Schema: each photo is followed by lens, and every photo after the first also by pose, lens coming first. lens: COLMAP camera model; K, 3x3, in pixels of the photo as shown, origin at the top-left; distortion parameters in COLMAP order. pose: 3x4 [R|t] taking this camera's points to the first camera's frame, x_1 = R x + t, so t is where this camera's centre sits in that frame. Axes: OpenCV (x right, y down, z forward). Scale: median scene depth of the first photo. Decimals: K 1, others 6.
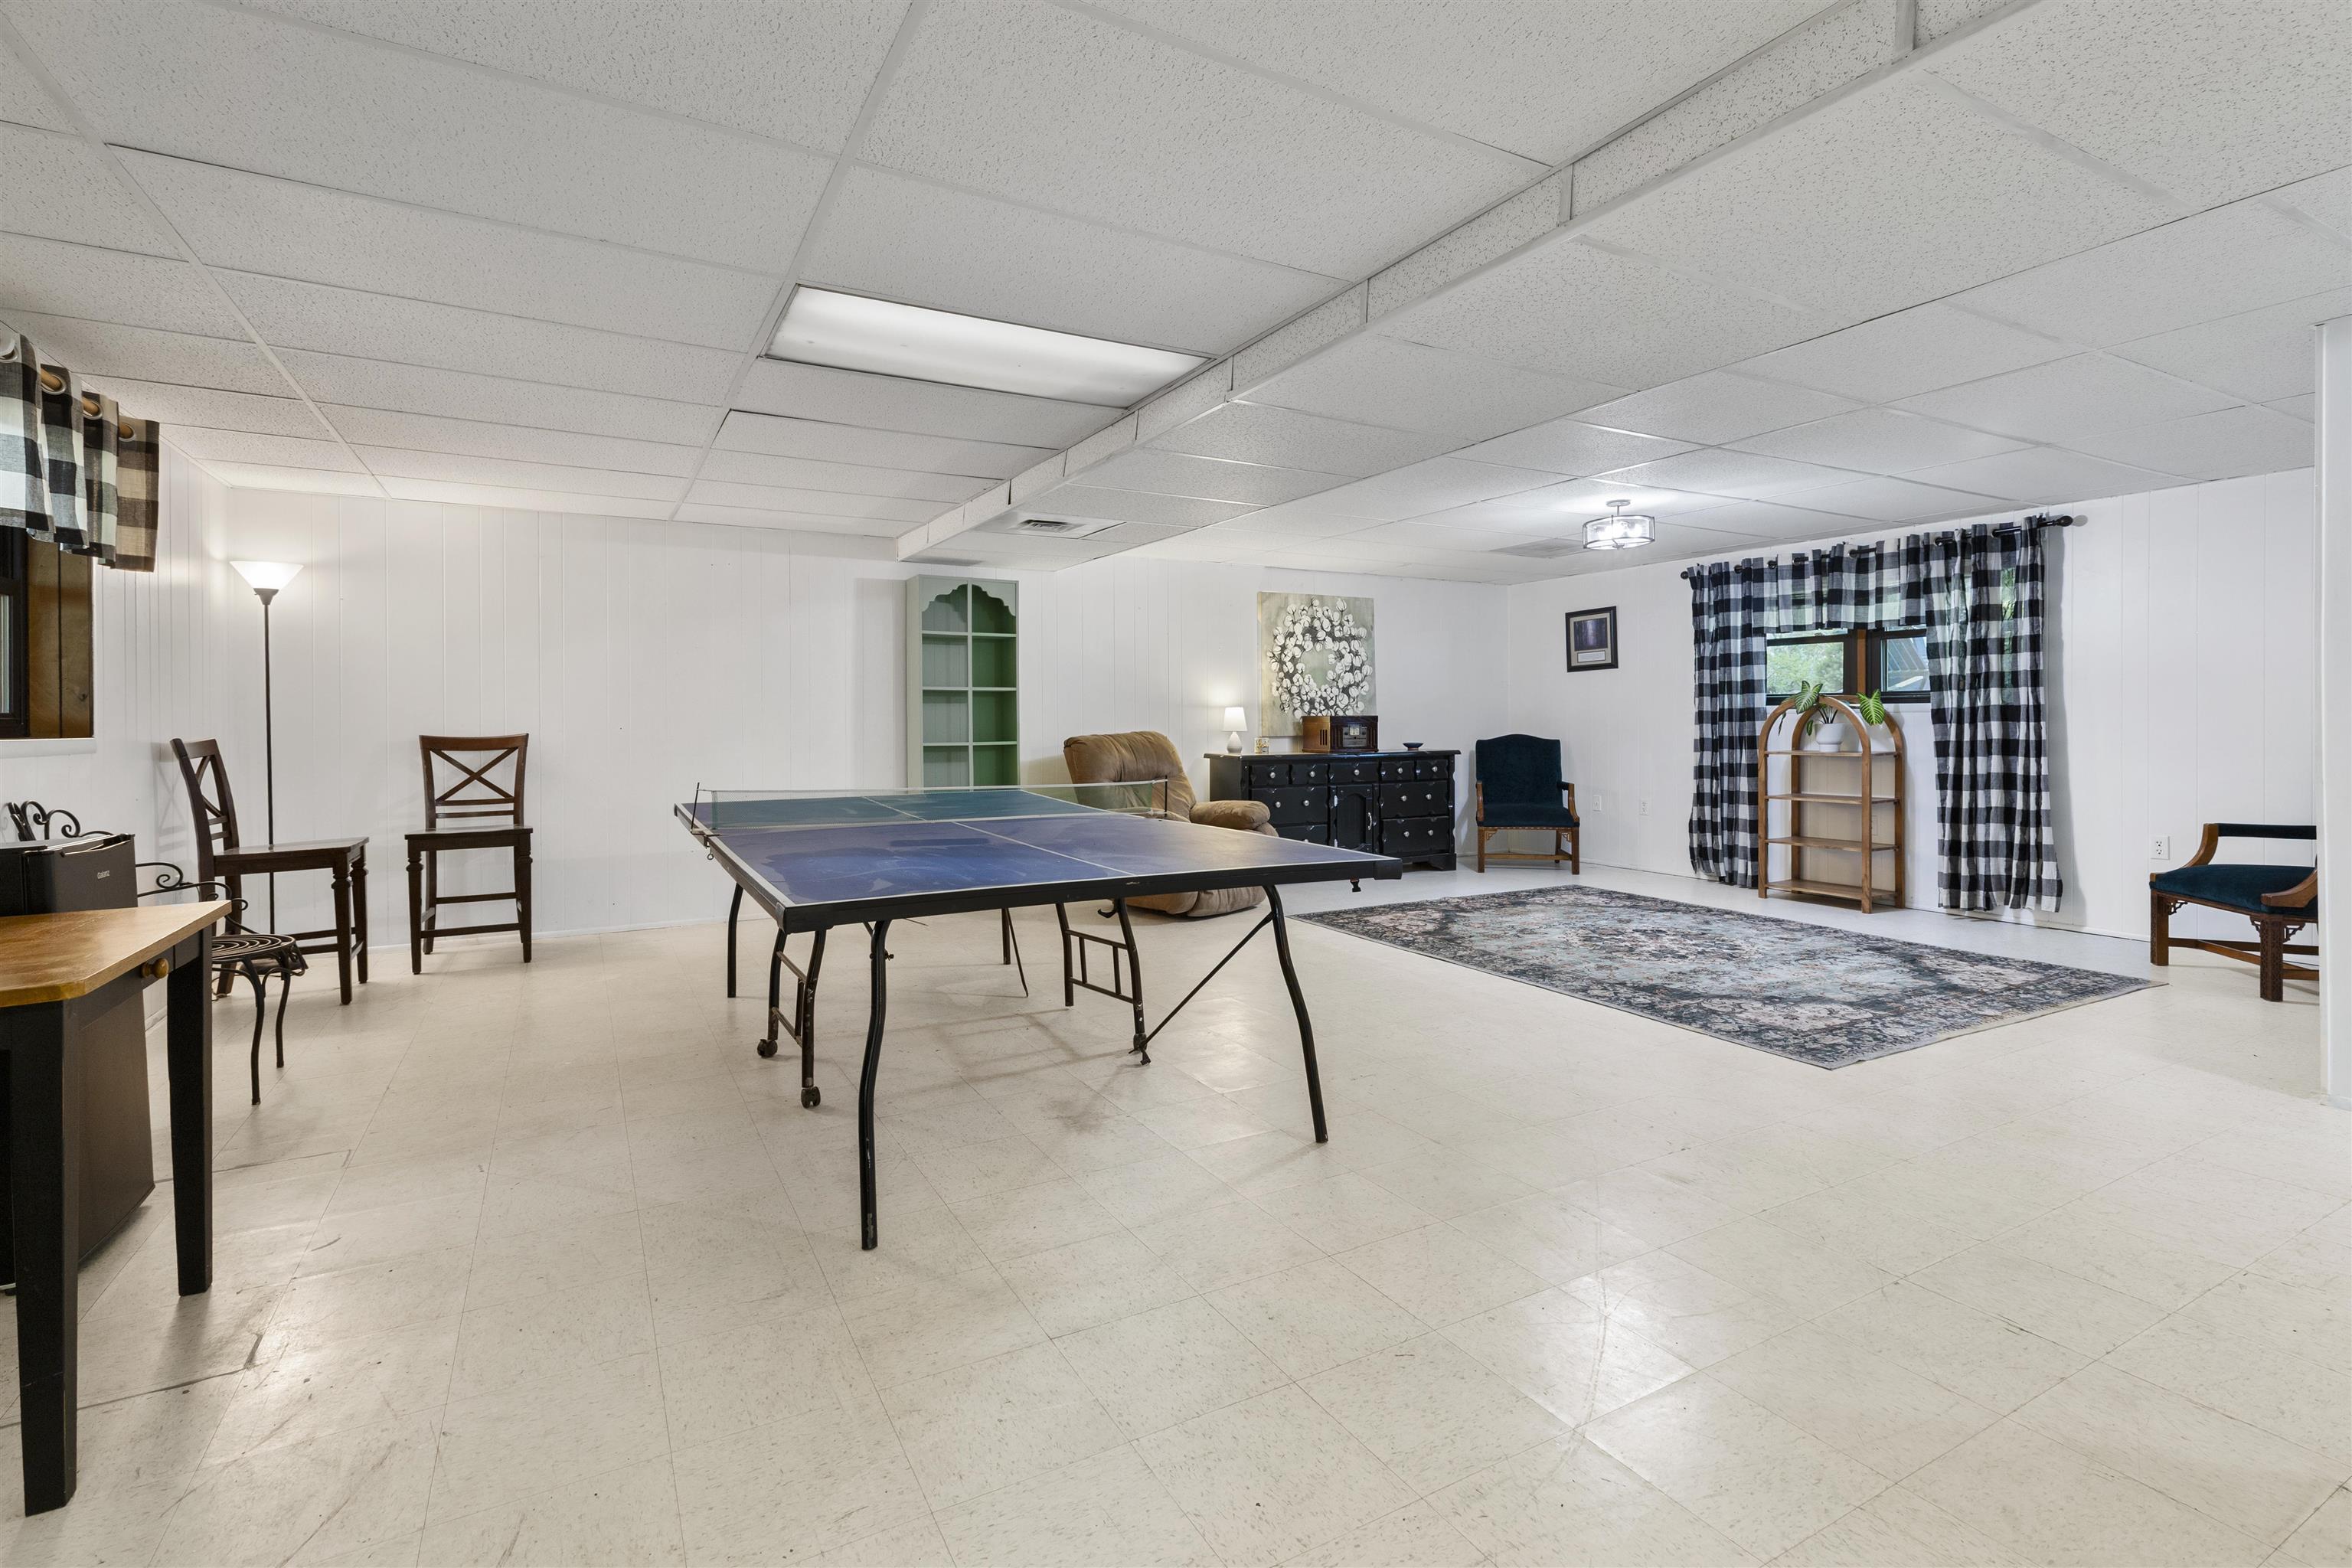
lens RADIAL K [[1061.8, 0, 1171.6], [0, 1061.8, 743.1], [0, 0, 1]] dist [0.000108, -0.000968]
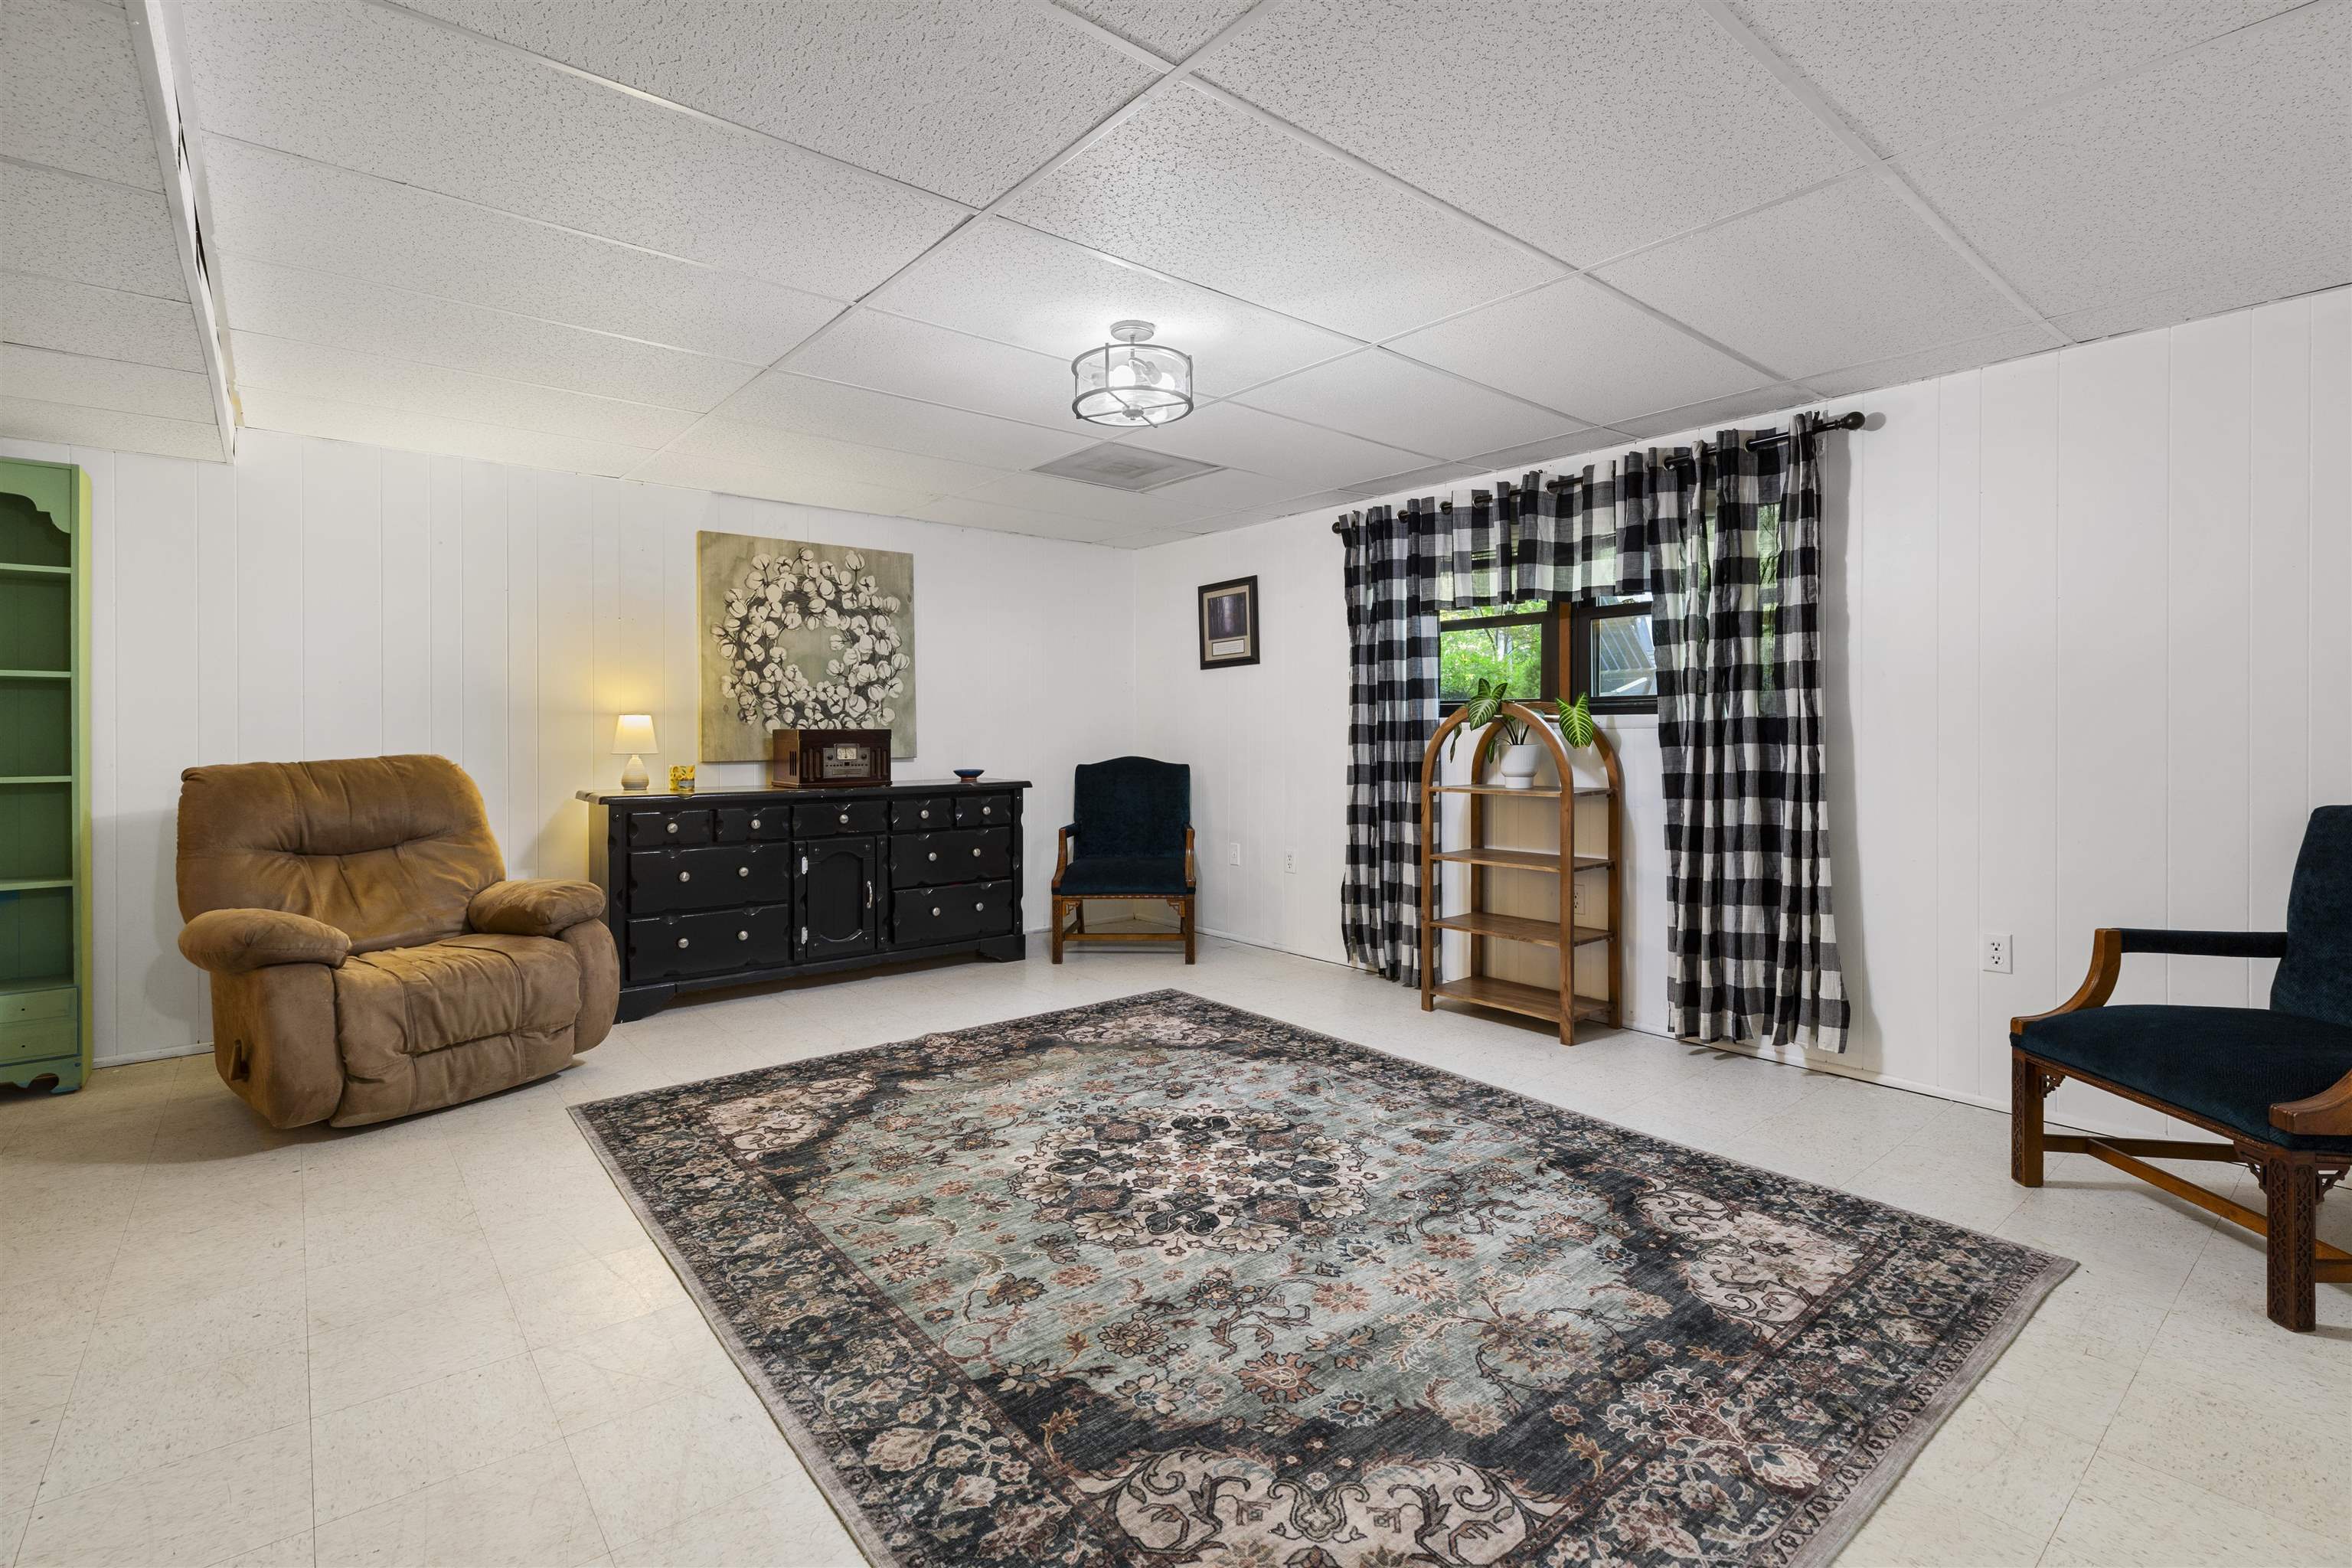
lens RADIAL K [[1057.1, 0, 1168.1], [0, 1057.1, 757.3], [0, 0, 1]] dist [0.001922, -0.000413]
pose [[0.982107, -0.000105, 0.188321, 0.280137], [-0.000116, 0.999999, 0.001162, -0.011298], [-0.188321, -0.001163, 0.982107, 0.394446]]
